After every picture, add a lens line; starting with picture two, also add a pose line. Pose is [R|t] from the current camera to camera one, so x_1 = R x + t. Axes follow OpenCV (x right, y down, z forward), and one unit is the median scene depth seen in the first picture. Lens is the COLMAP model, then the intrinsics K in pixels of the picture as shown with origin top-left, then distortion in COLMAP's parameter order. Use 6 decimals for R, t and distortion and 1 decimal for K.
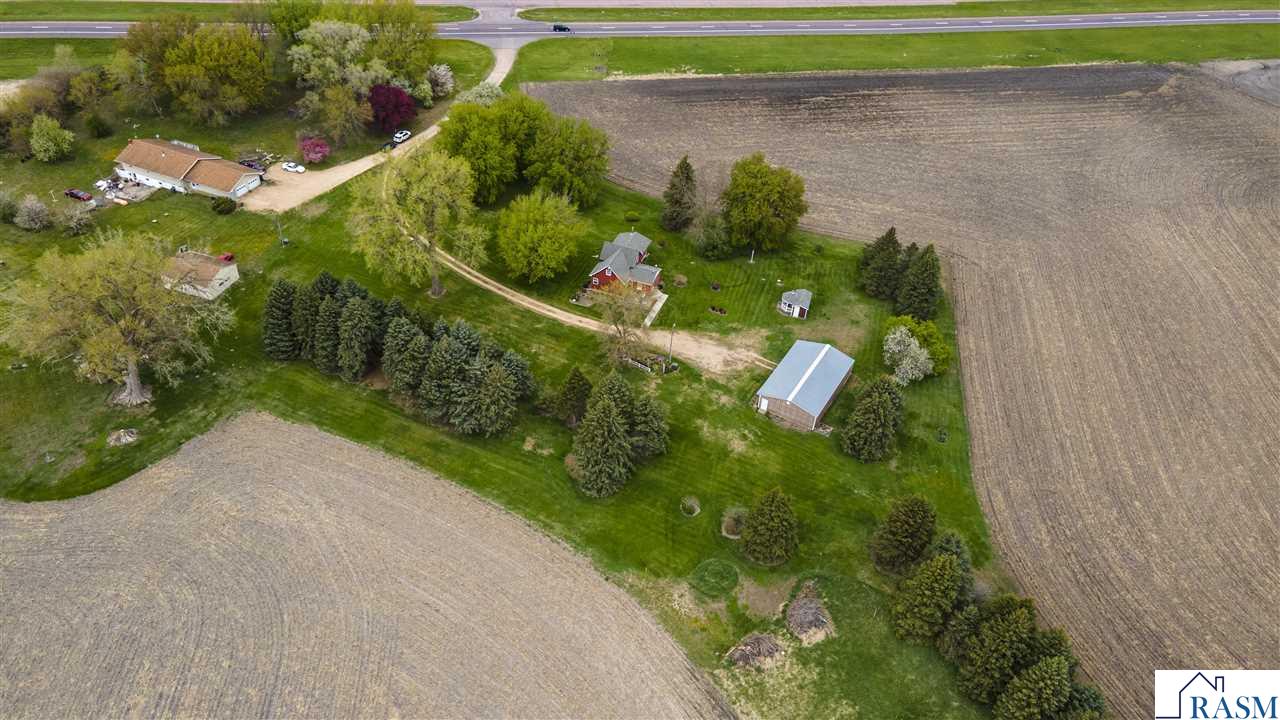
lens RADIAL K [[927.2, 0, 635.3], [0, 927.2, 362.9], [0, 0, 1]] dist [0.028532, 0.007196]
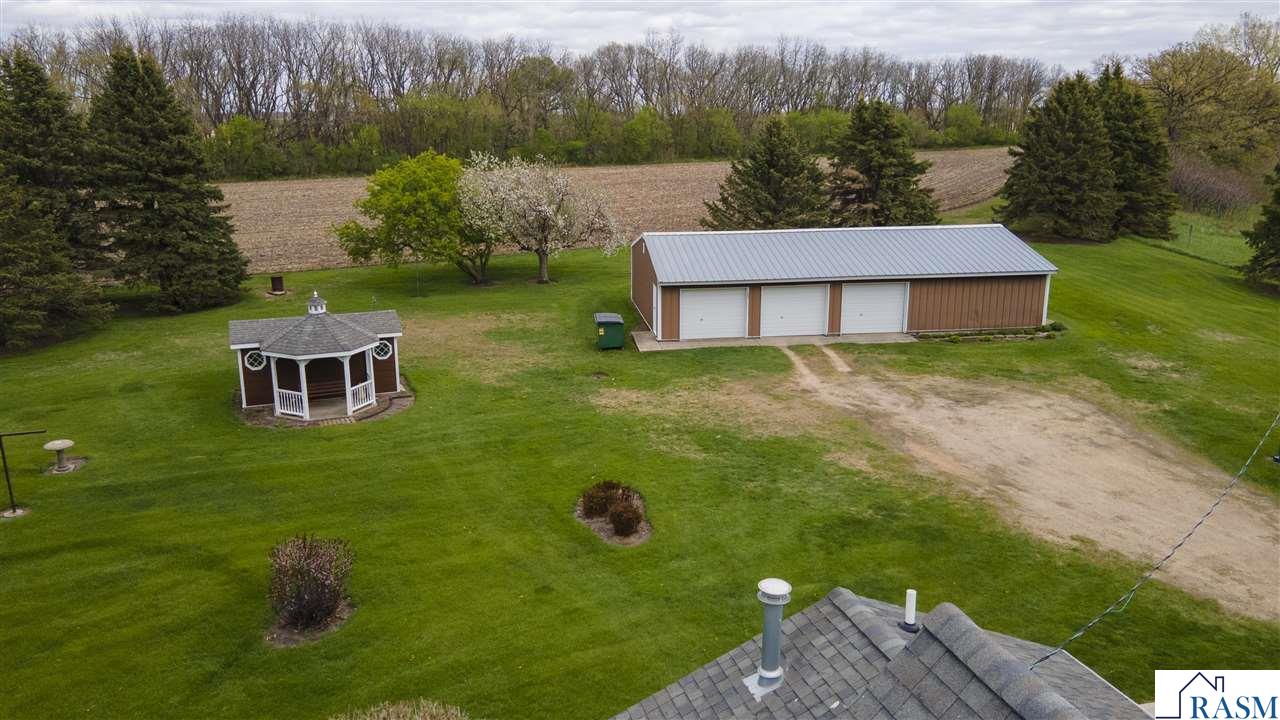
lens RADIAL K [[927.2, 0, 638.2], [0, 927.2, 361.8], [0, 0, 1]] dist [0.028532, 0.007196]
pose [[-0.601466, -0.242217, 0.761295, -0.007863], [0.478680, 0.653669, 0.586159, -0.161312], [-0.639612, 0.716971, -0.277215, 1.135563]]
